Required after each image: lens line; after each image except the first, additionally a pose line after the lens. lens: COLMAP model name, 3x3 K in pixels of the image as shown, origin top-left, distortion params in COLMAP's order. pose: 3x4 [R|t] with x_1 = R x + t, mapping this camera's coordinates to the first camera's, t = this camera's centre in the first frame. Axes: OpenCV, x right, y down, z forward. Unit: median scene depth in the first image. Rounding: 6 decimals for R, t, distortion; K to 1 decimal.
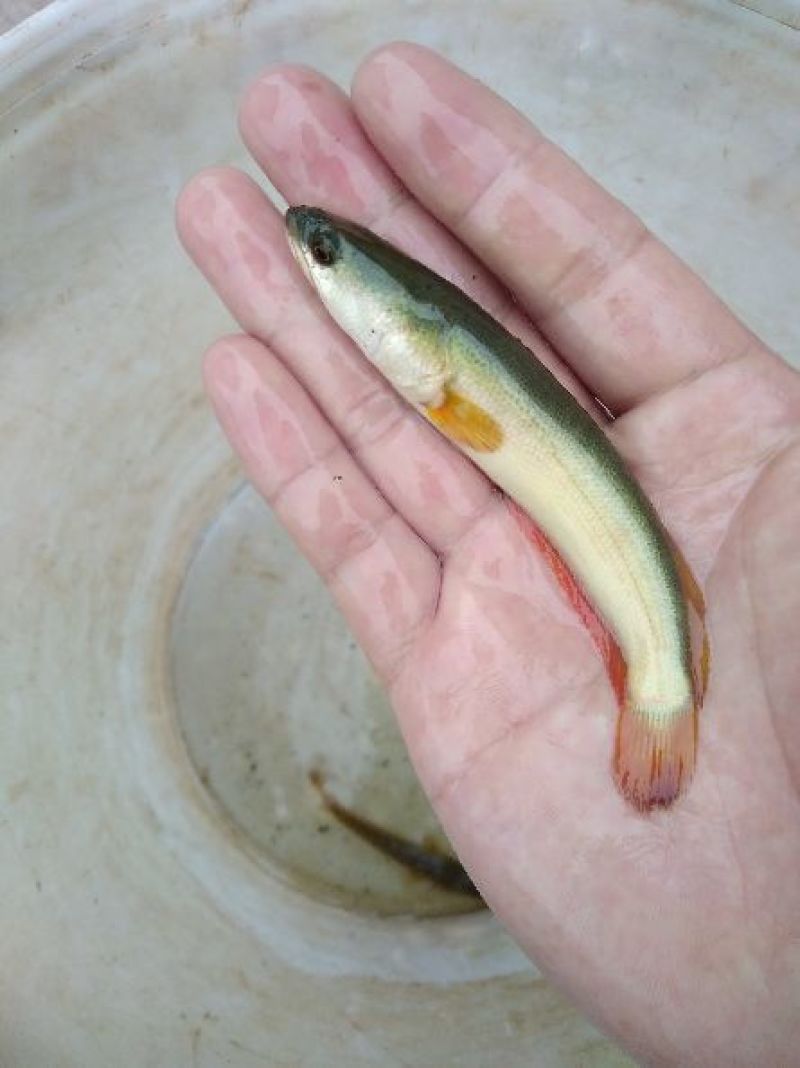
lens RADIAL K [[827.3, 0, 400.0], [0, 827.3, 534.0], [0, 0, 1]] dist [-0.003641, 0.013583]
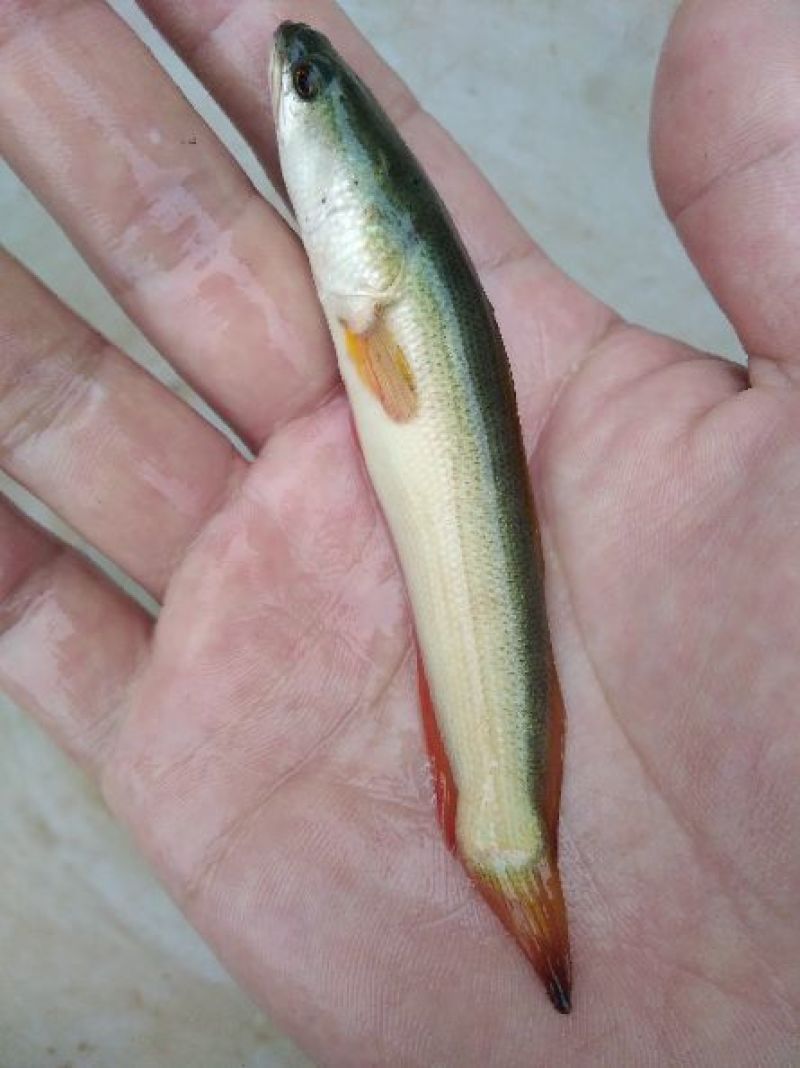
lens RADIAL K [[820.9, 0, 400.0], [0, 820.9, 534.0], [0, 0, 1]] dist [0.002011, 0.006841]
pose [[0.643829, 0.562736, -0.518471, 0.590863], [-0.478652, 0.824841, 0.300880, -0.244721], [0.596972, 0.054452, 0.800412, 0.409299]]
